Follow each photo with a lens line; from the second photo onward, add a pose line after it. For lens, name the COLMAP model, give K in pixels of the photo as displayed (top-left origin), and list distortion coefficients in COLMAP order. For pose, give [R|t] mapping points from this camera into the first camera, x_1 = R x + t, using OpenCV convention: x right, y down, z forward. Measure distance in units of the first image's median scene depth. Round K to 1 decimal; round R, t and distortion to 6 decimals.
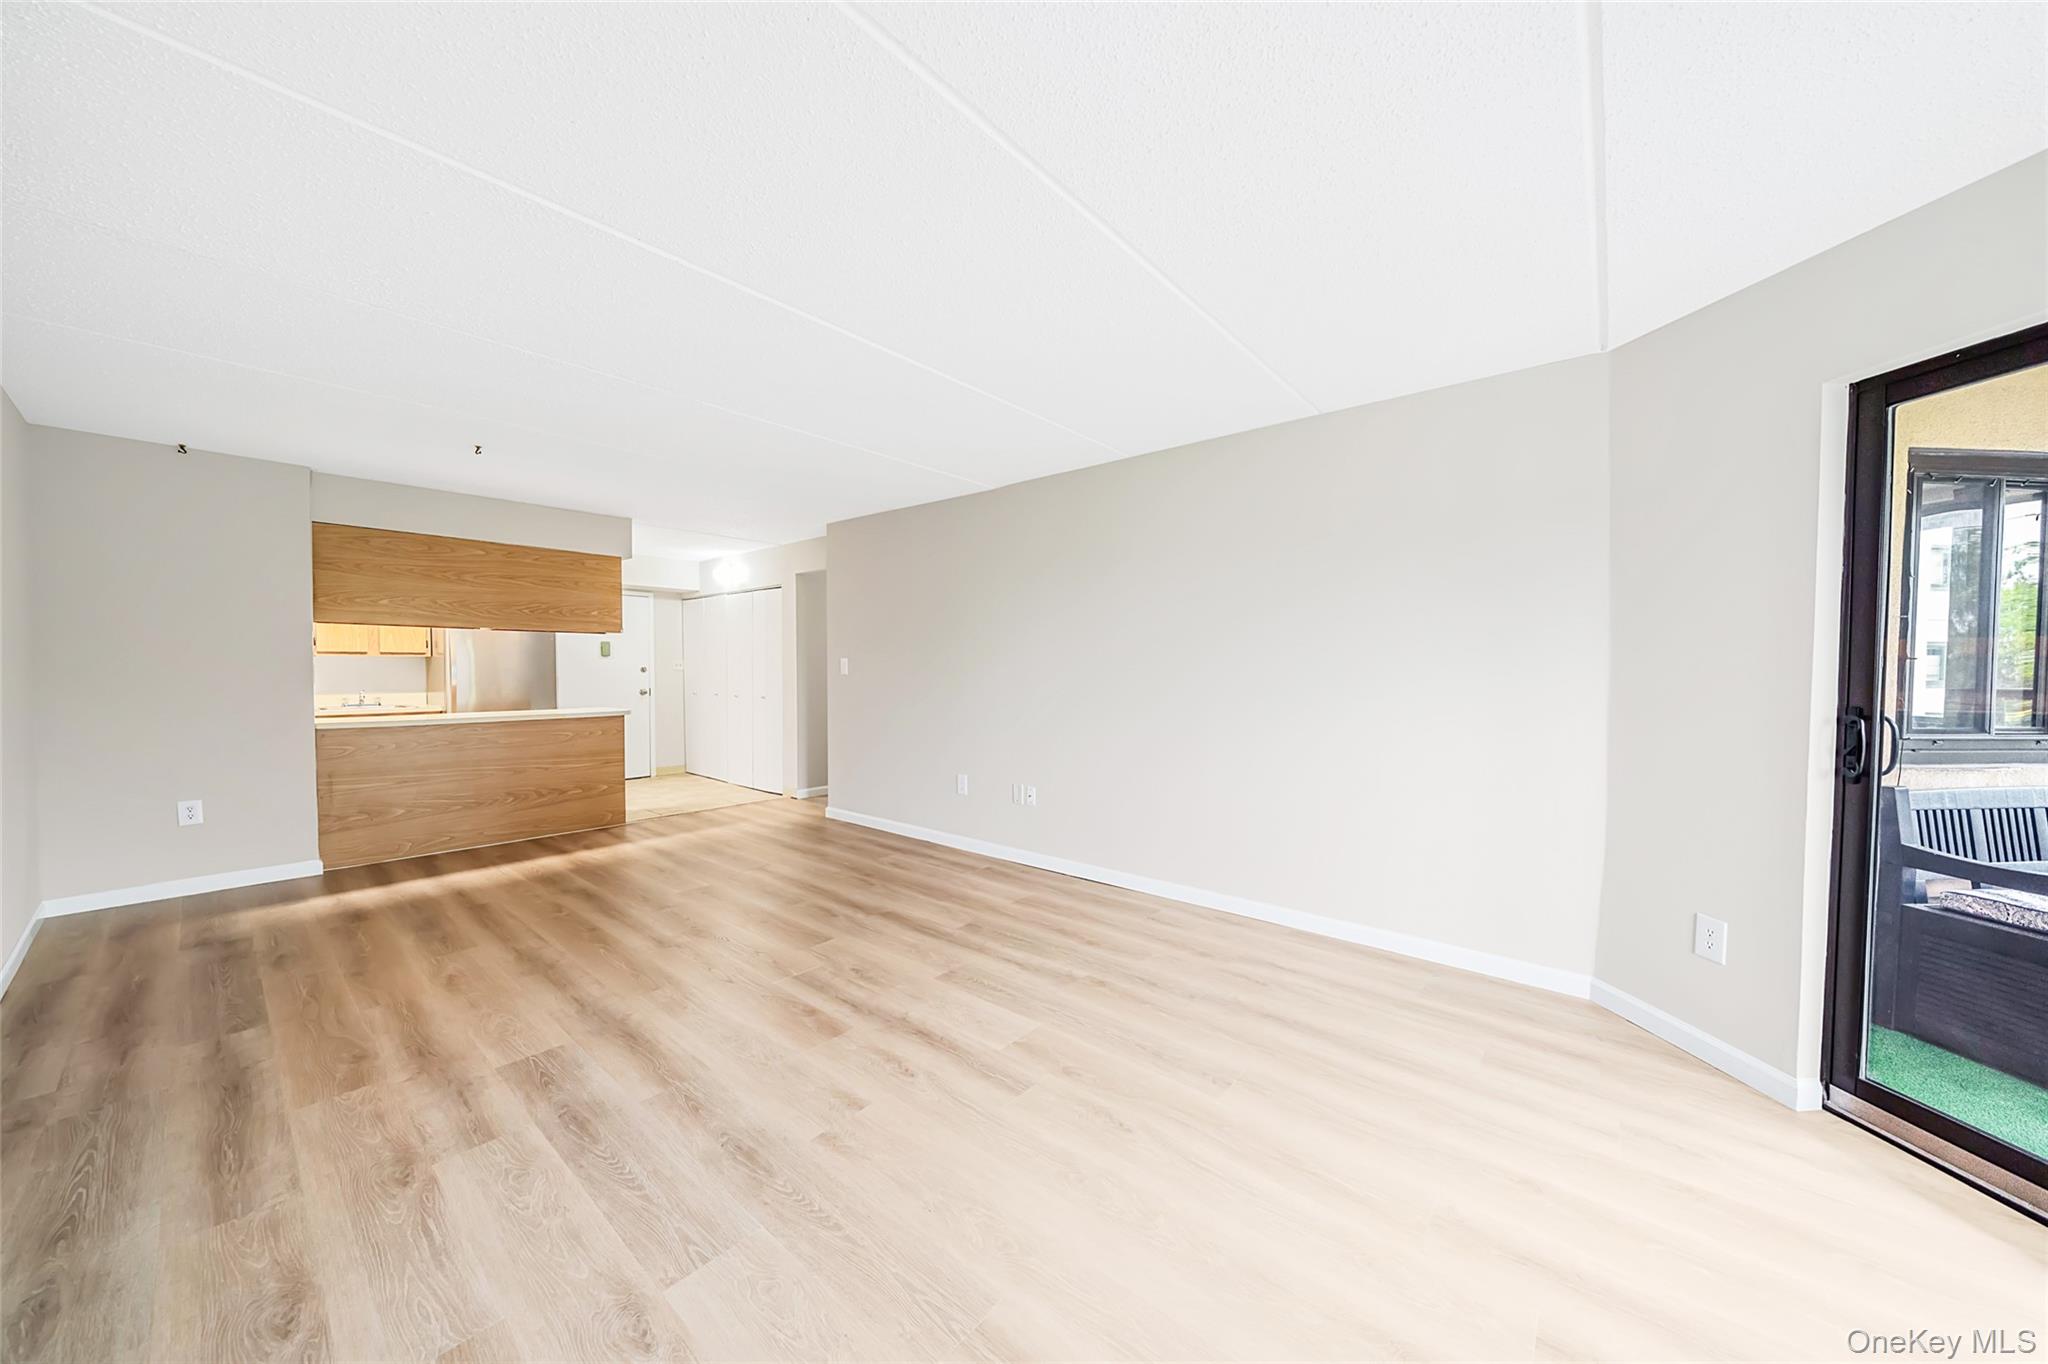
lens RADIAL K [[708.2, 0, 1022.5], [0, 708.2, 688.9], [0, 0, 1]] dist [-0.002185, -0.000041]
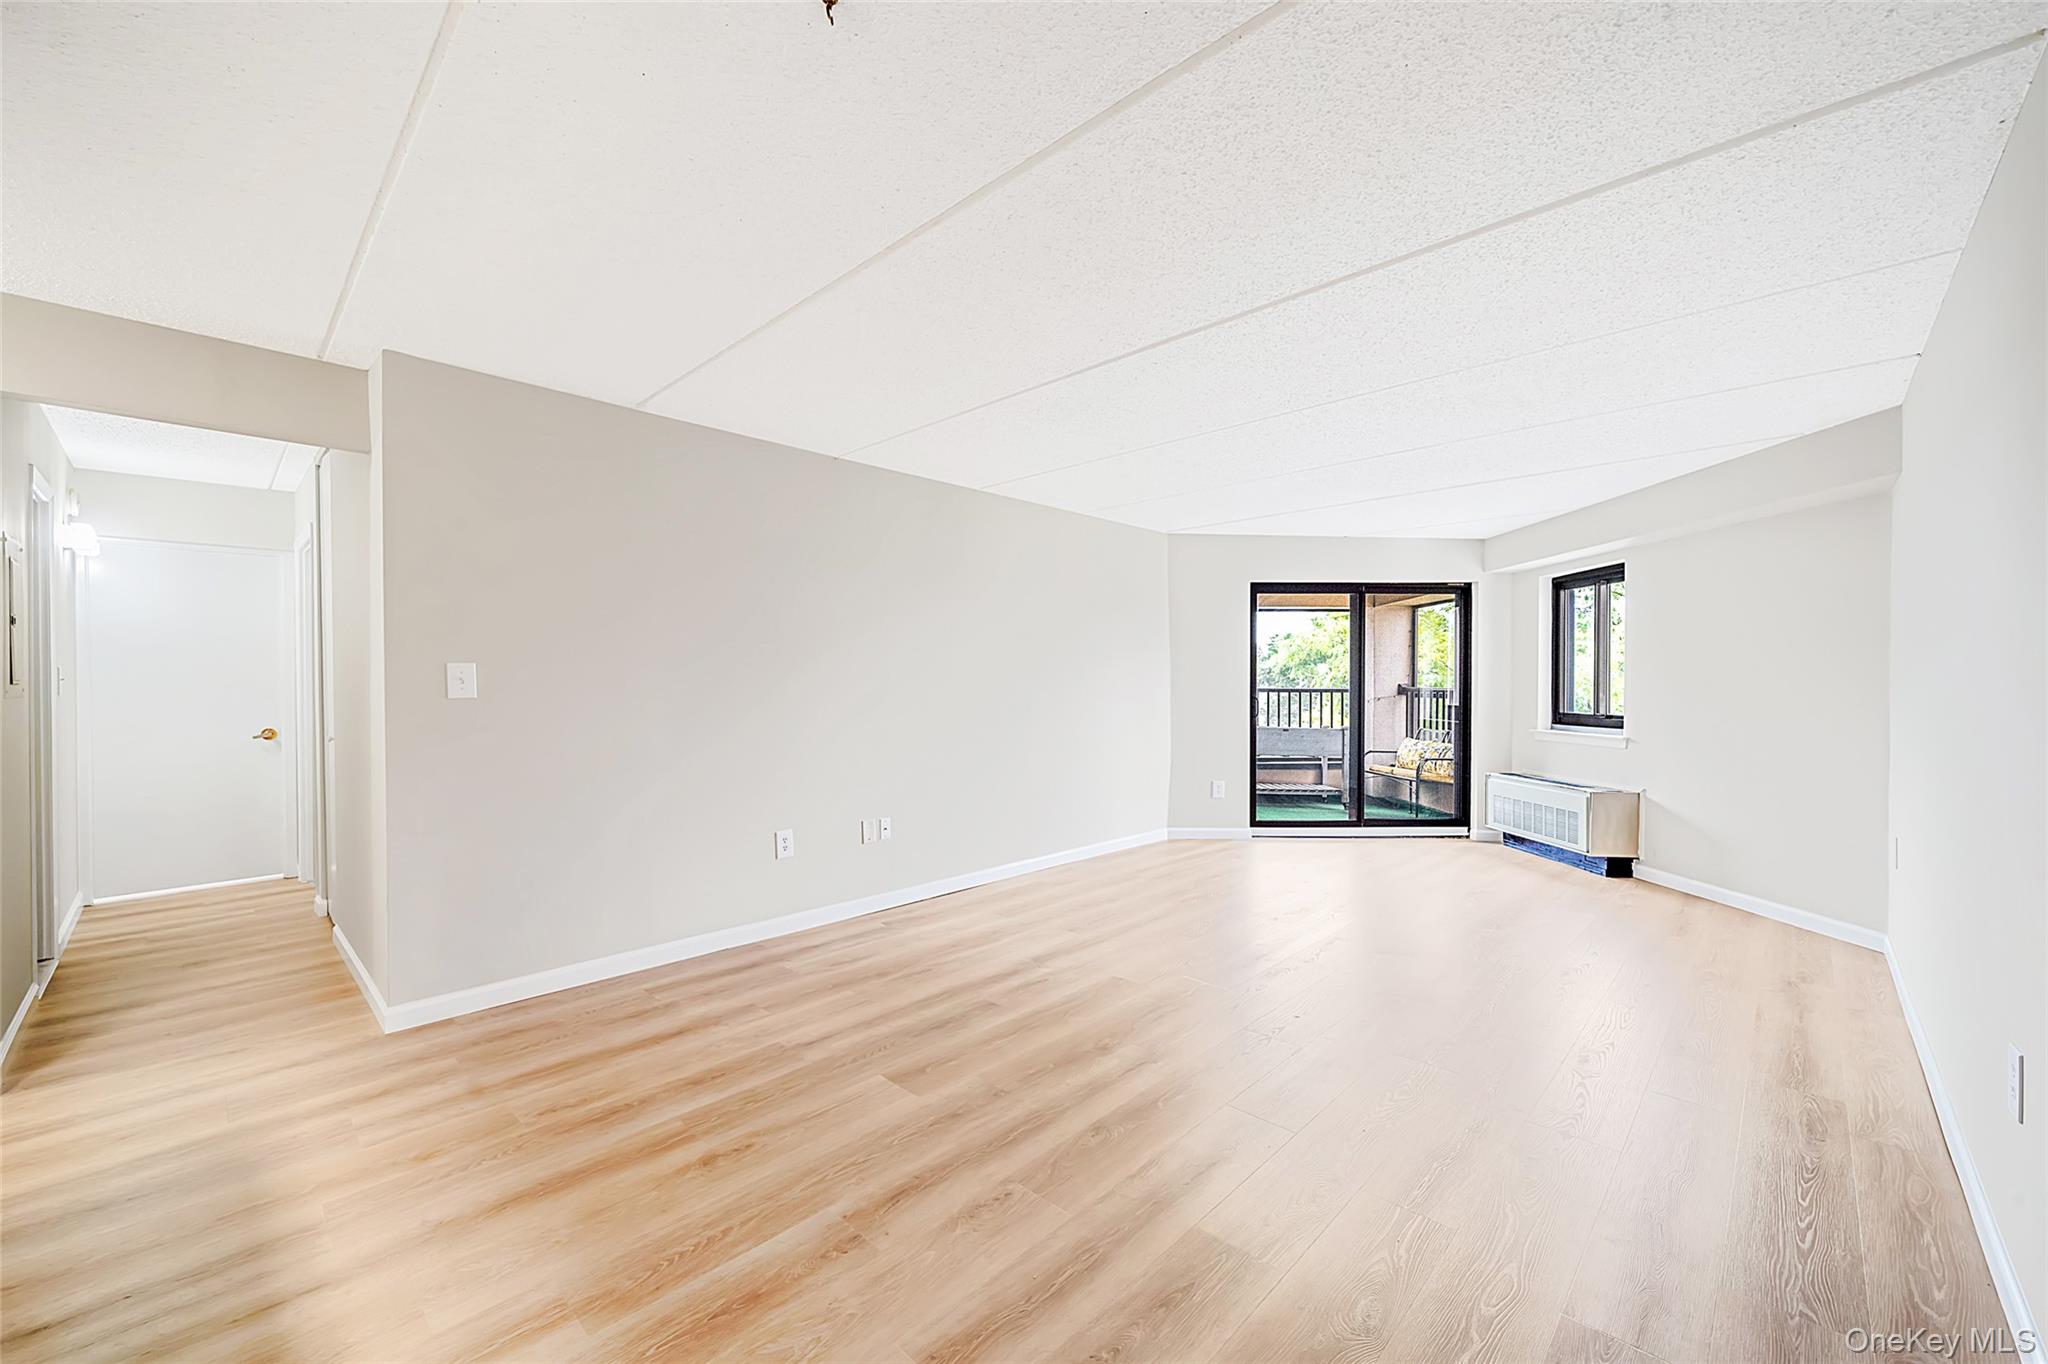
lens RADIAL K [[800.4, 0, 1019.3], [0, 800.4, 682.8], [0, 0, 1]] dist [-0.000299, 0.000085]
pose [[0.063491, -0.003560, 0.997976, -0.986009], [0.031331, 0.999508, 0.001572, -0.025925], [-0.997491, 0.031168, 0.063571, 0.783730]]
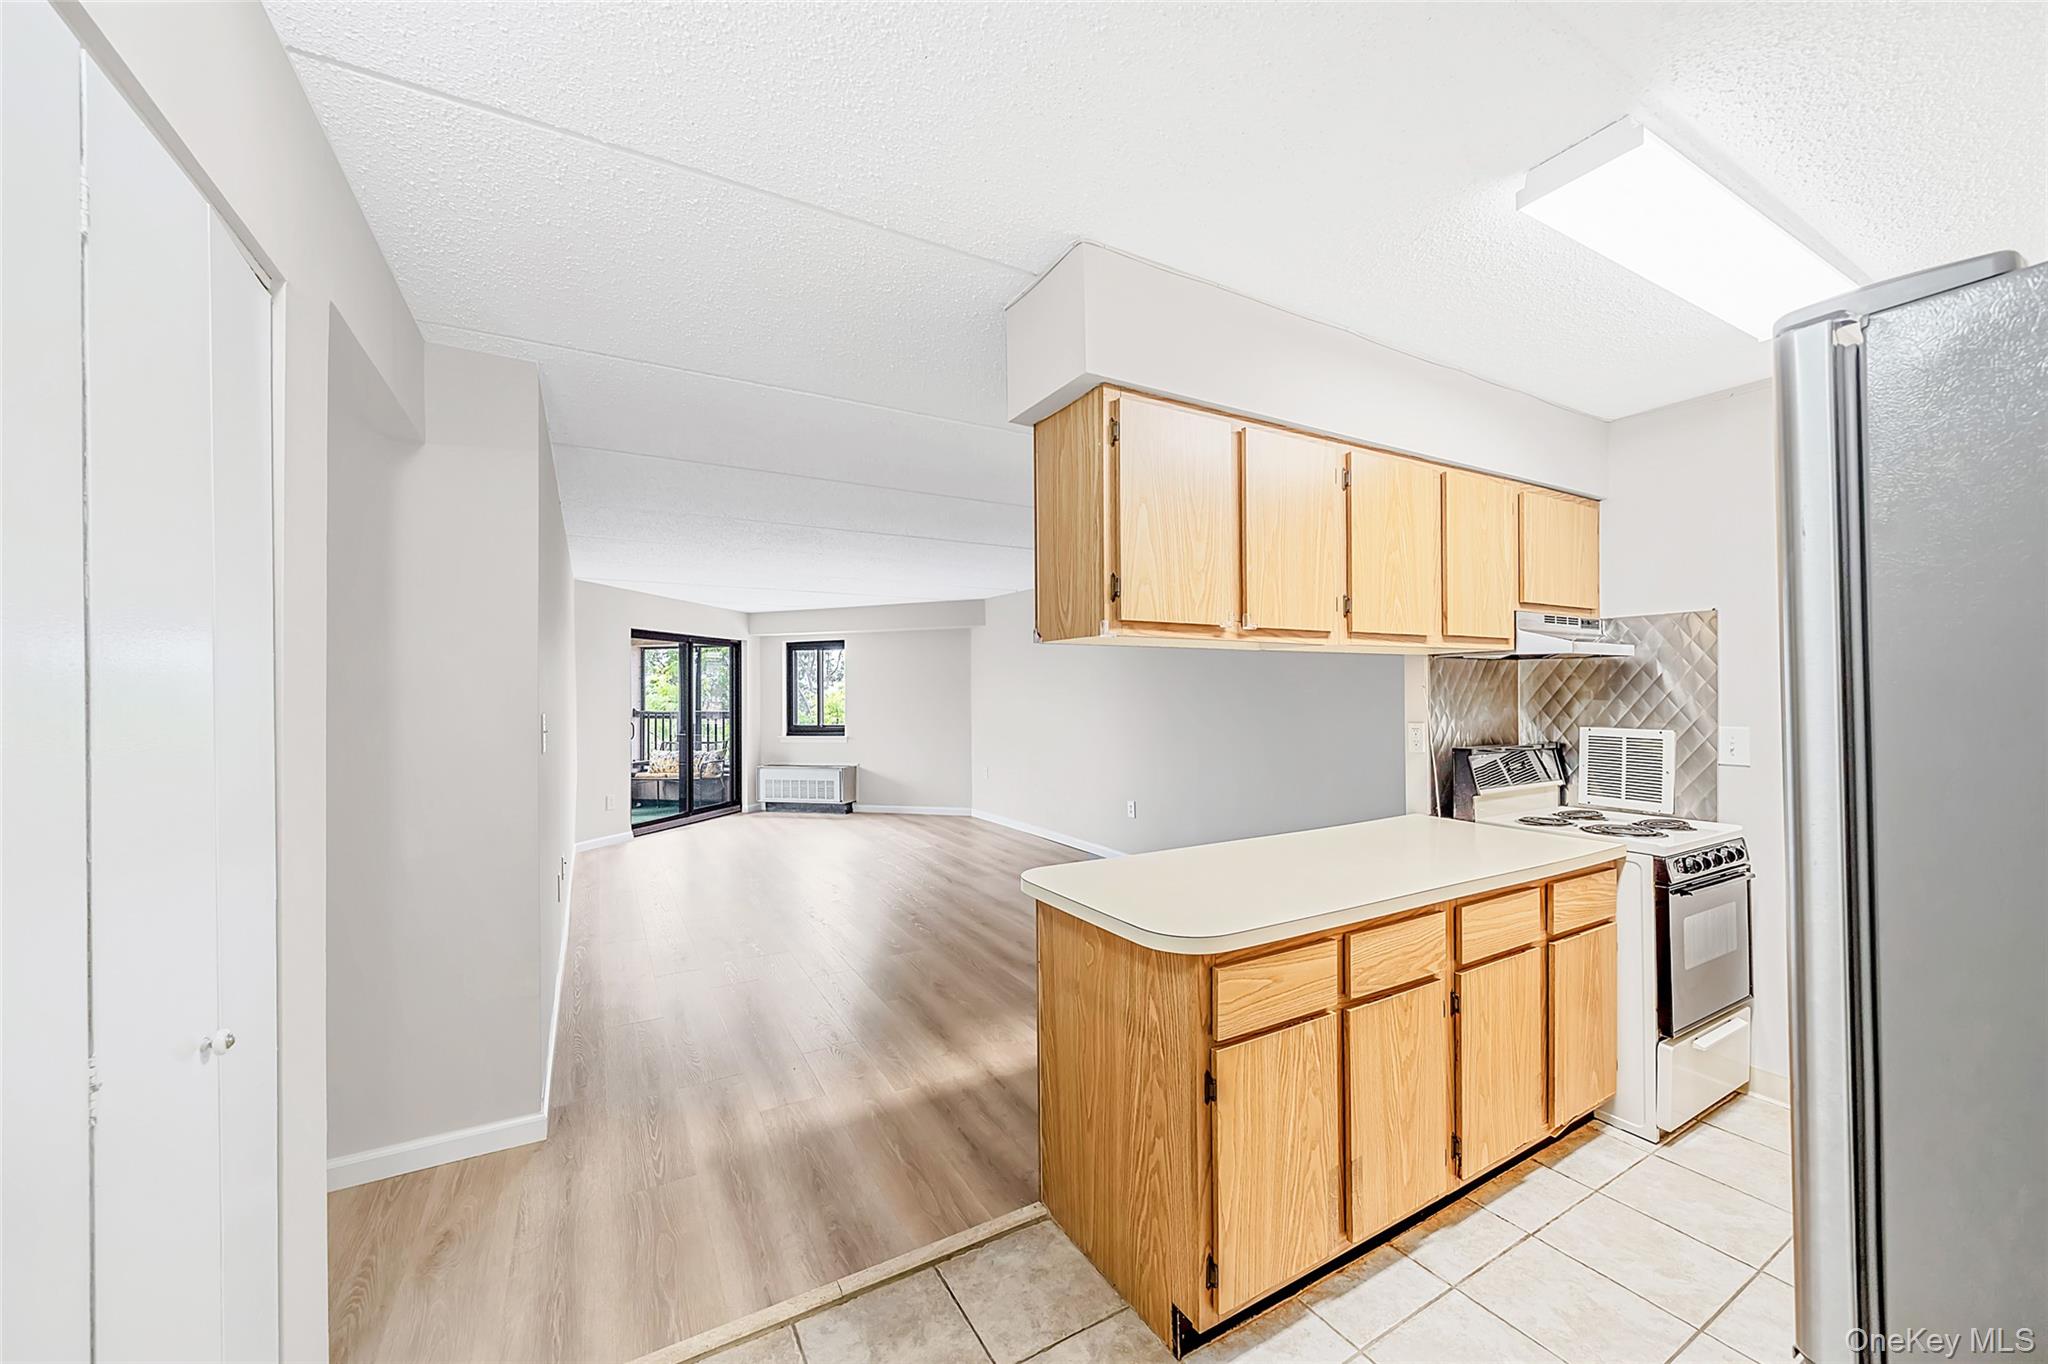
lens RADIAL K [[745.9, 0, 1015.5], [0, 745.9, 687.3], [0, 0, 1]] dist [0.000755, 0.000059]
pose [[-0.938034, 0.004881, 0.346510, -0.869879], [0.011920, 0.999764, 0.018187, -0.083716], [-0.346339, 0.021191, -0.937870, 1.727770]]
